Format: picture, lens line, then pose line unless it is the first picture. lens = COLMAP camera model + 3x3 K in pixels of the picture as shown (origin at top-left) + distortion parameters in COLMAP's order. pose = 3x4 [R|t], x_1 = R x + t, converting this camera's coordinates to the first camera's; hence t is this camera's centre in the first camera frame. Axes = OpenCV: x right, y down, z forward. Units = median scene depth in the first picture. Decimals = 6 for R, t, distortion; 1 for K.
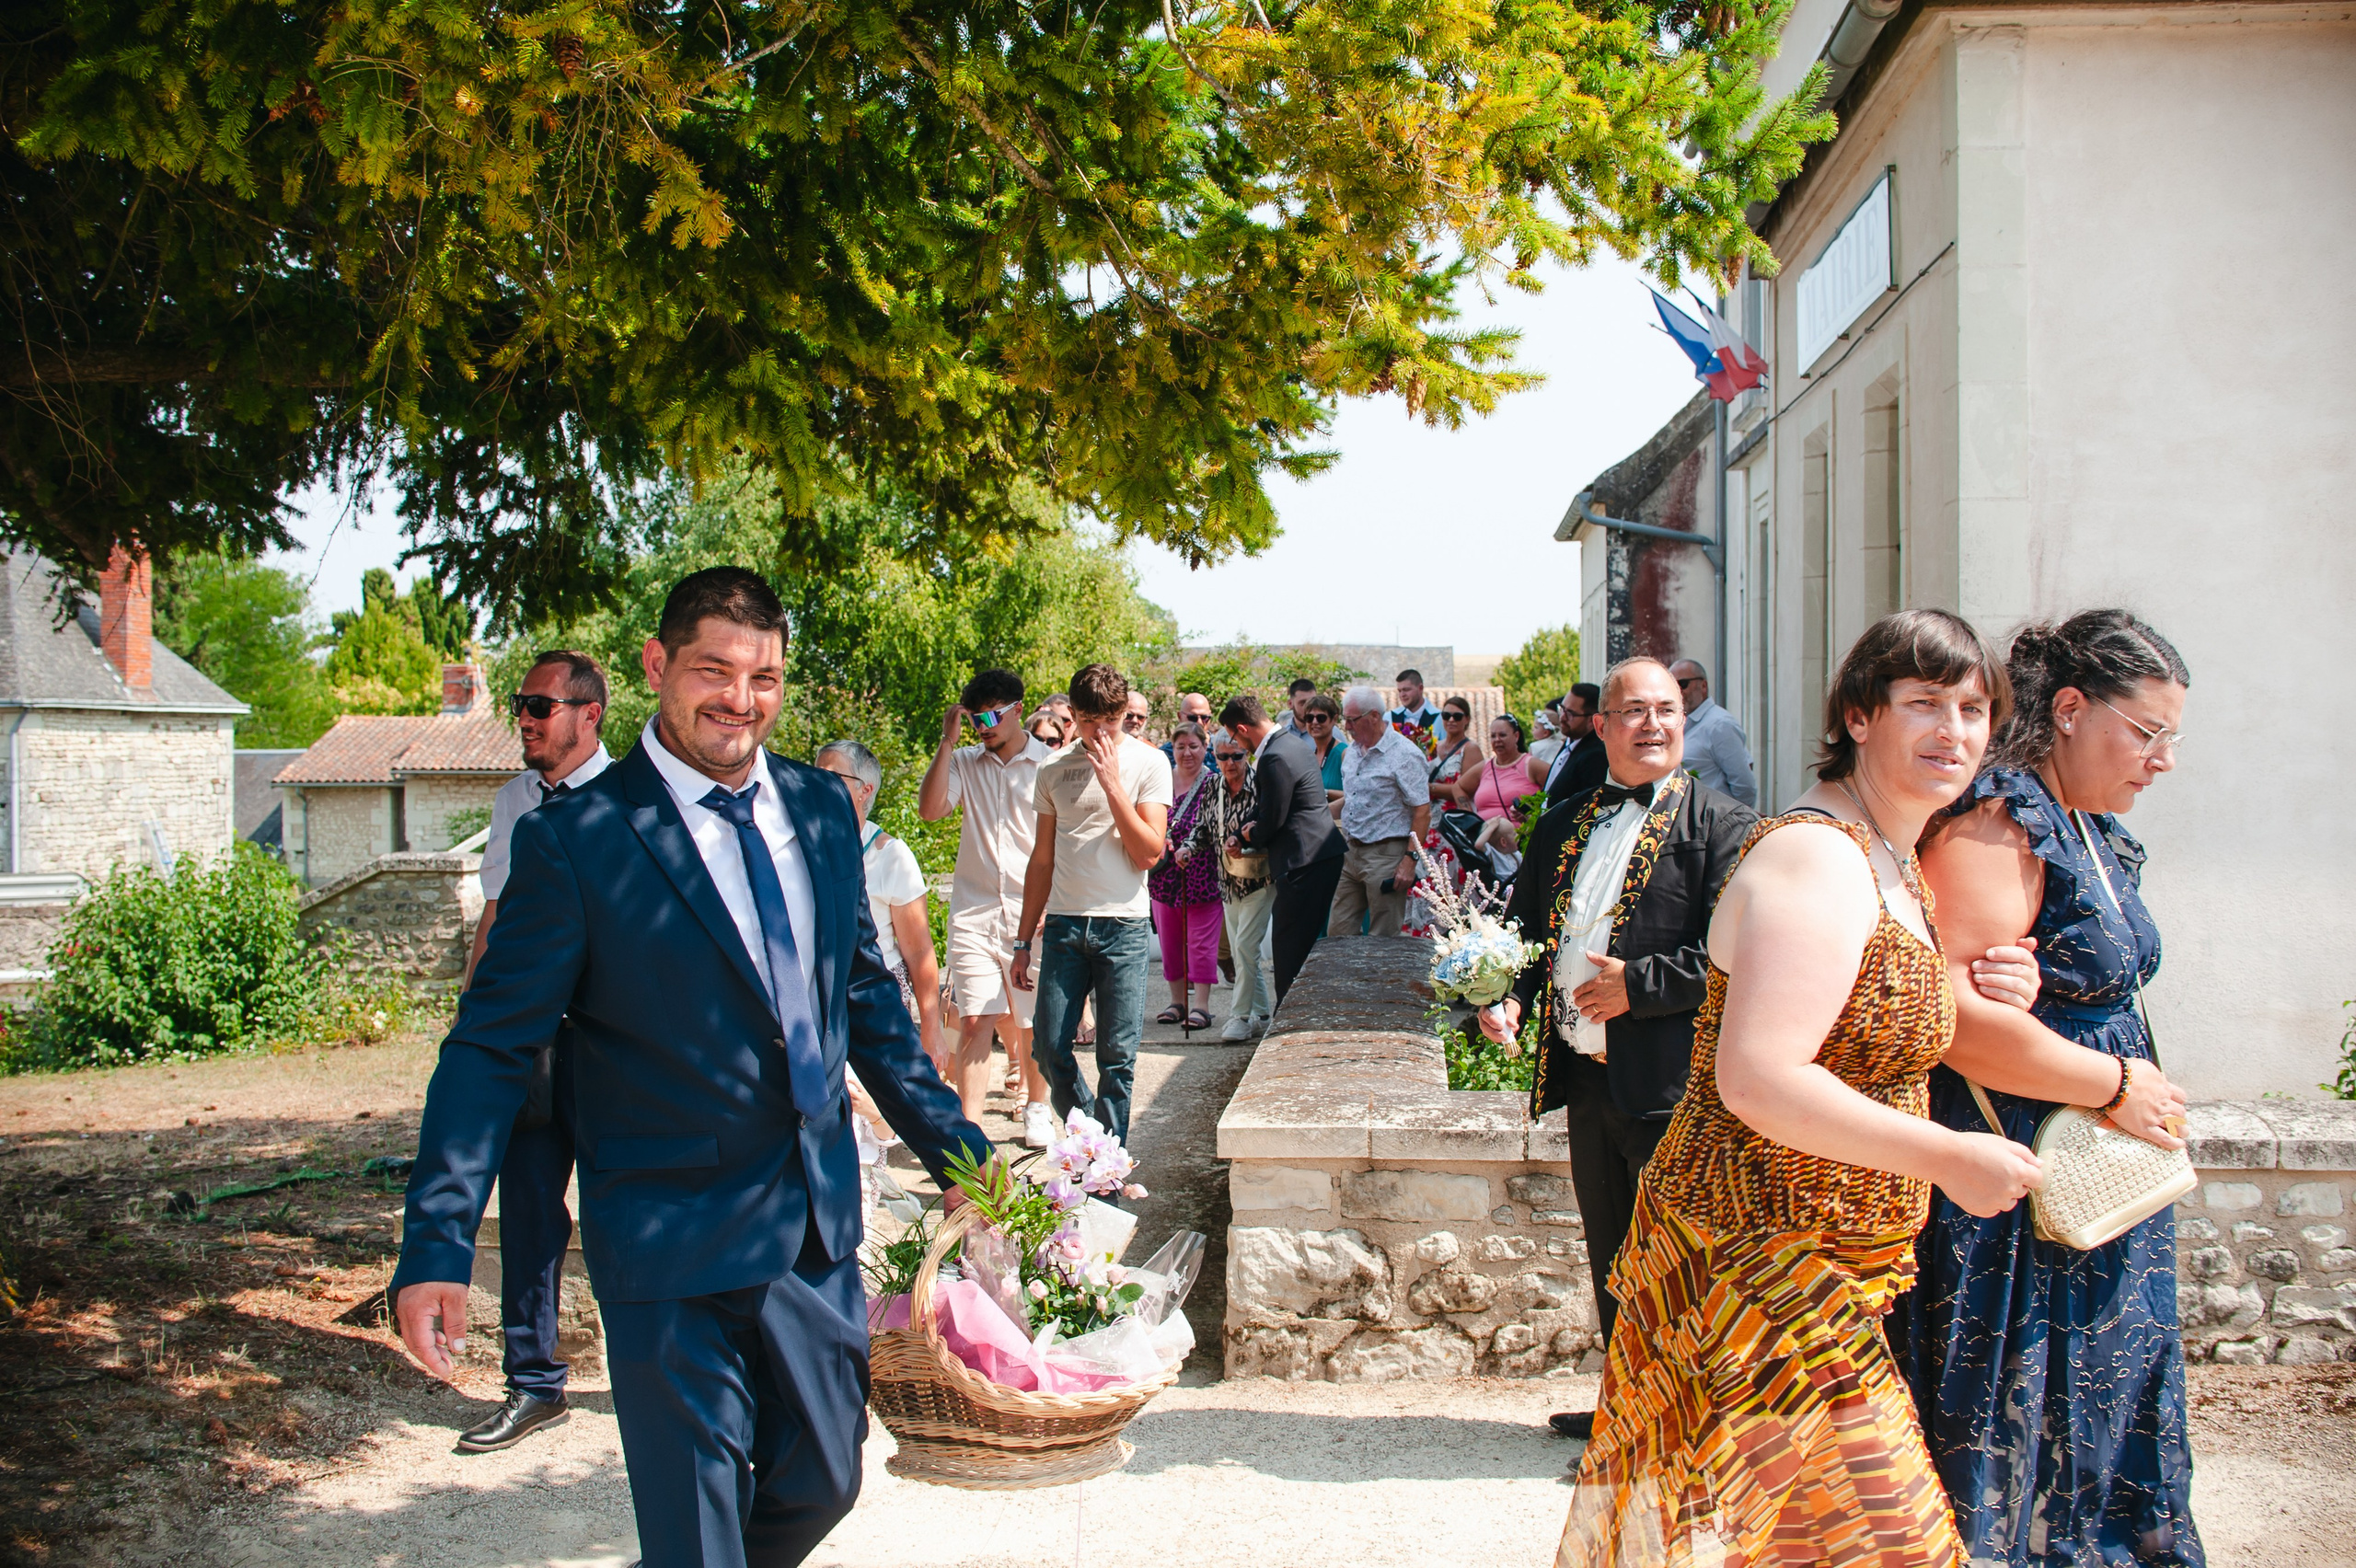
lens RADIAL K [[2449.2, 0, 1176.7], [0, 2449.2, 931.7], [0, 0, 1]] dist [-0.109707, 0.192089]
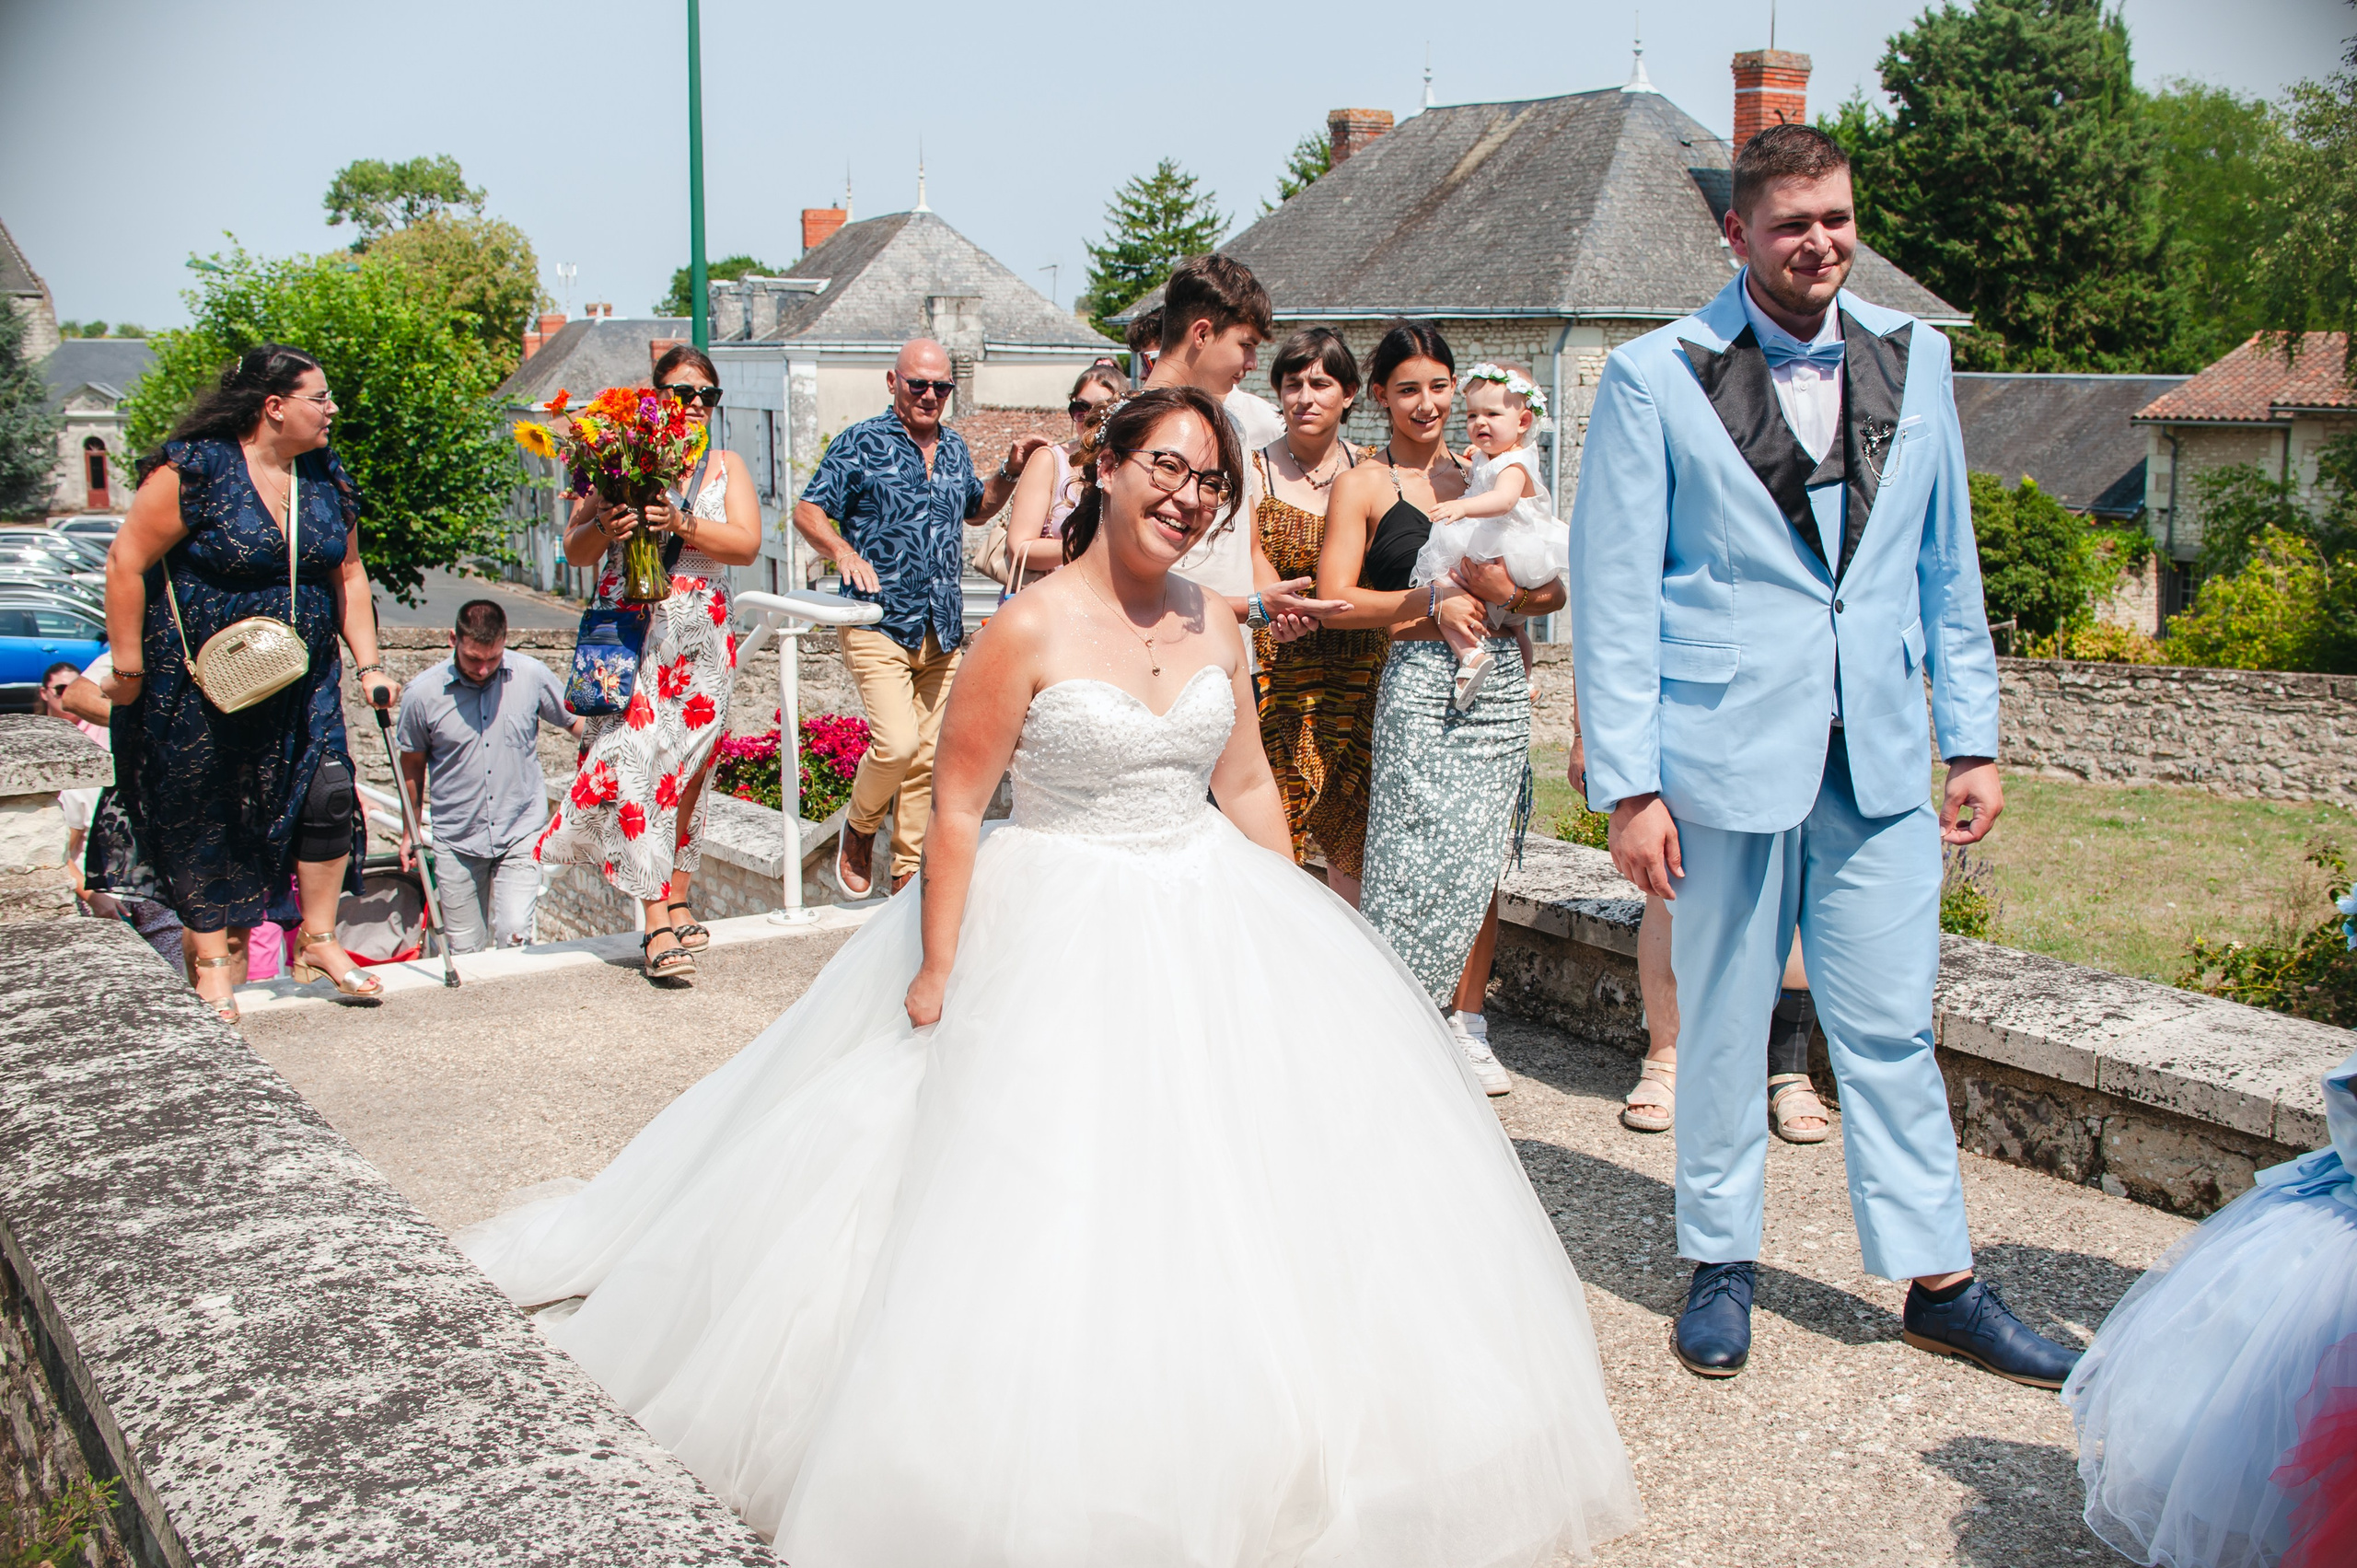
lens RADIAL K [[2451.3, 0, 1178.5], [0, 2451.3, 784.0], [0, 0, 1]] dist [-0.093743, 0.158824]
pose [[0.643733, 0.130687, -0.754009, 0.209693], [-0.058358, 0.990824, 0.121910, -0.194020], [0.763022, -0.034475, 0.645452, 2.300037]]
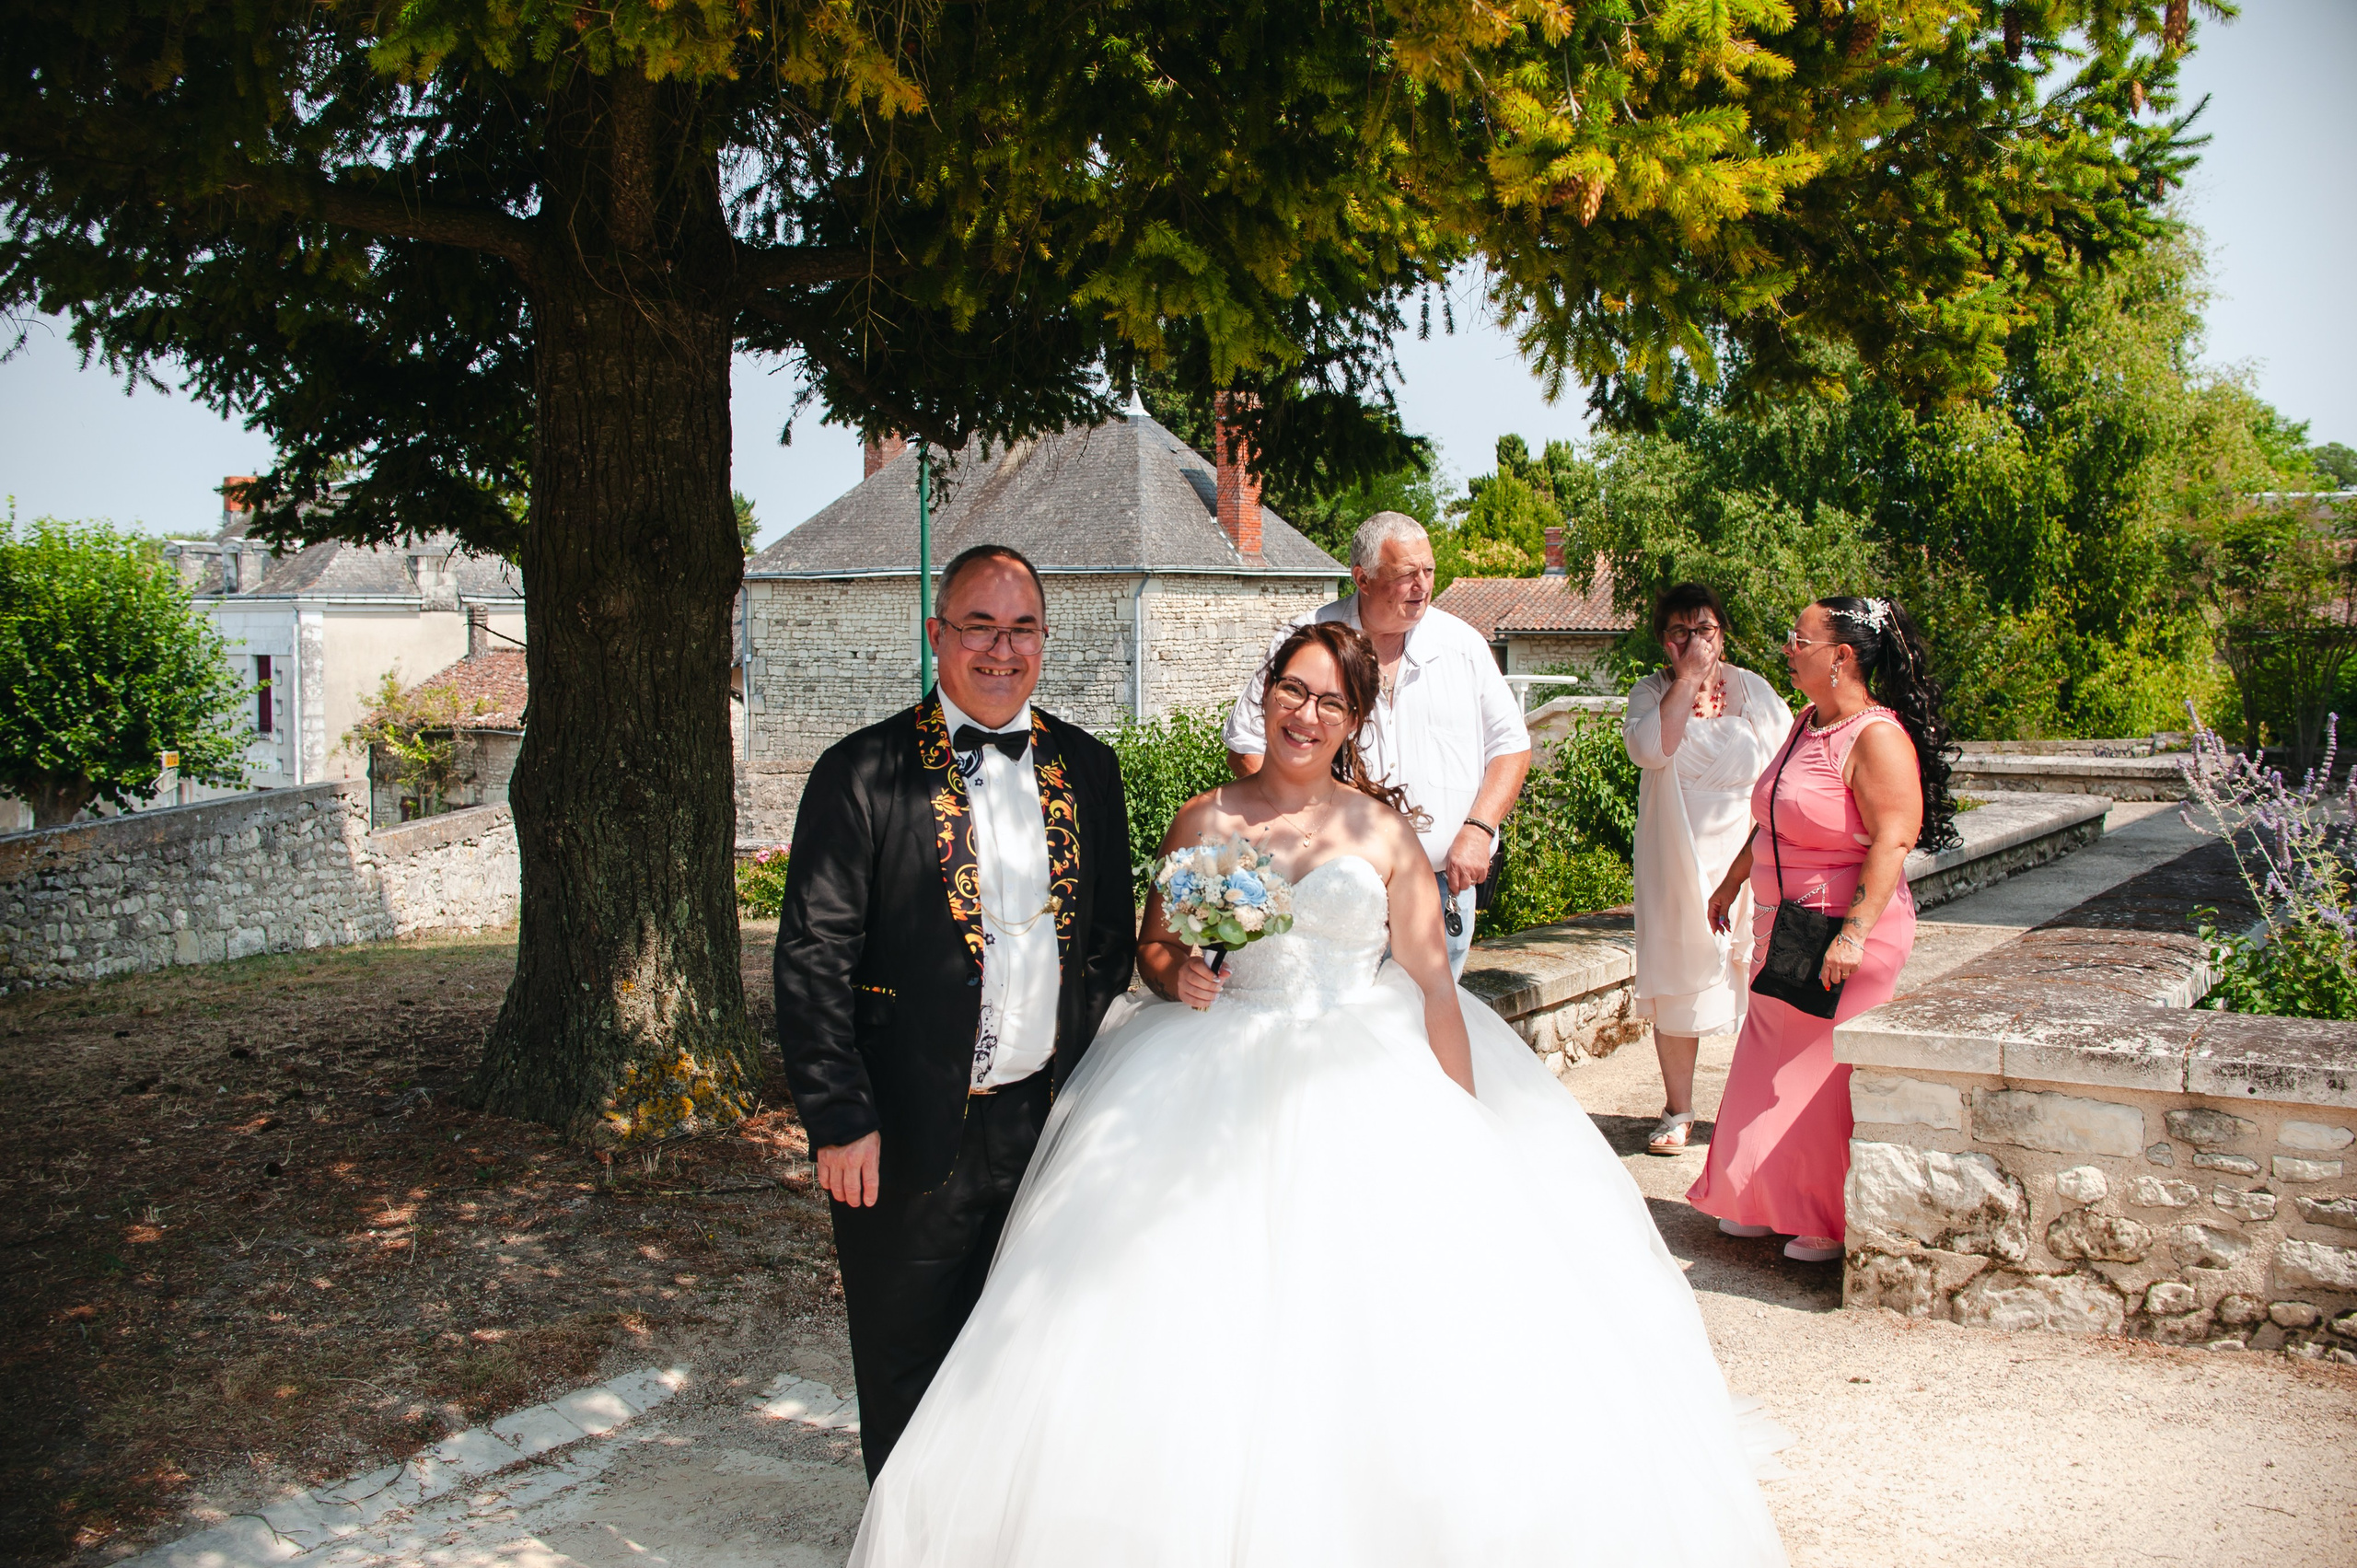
lens RADIAL K [[2451.3, 0, 1178.5], [0, 2451.3, 784.0], [0, 0, 1]] dist [-0.093743, 0.158824]
pose [[0.893502, 0.025741, -0.448322, 0.202109], [-0.027151, 0.999626, 0.003284, -0.007883], [0.448239, 0.009238, 0.893866, 0.076898]]
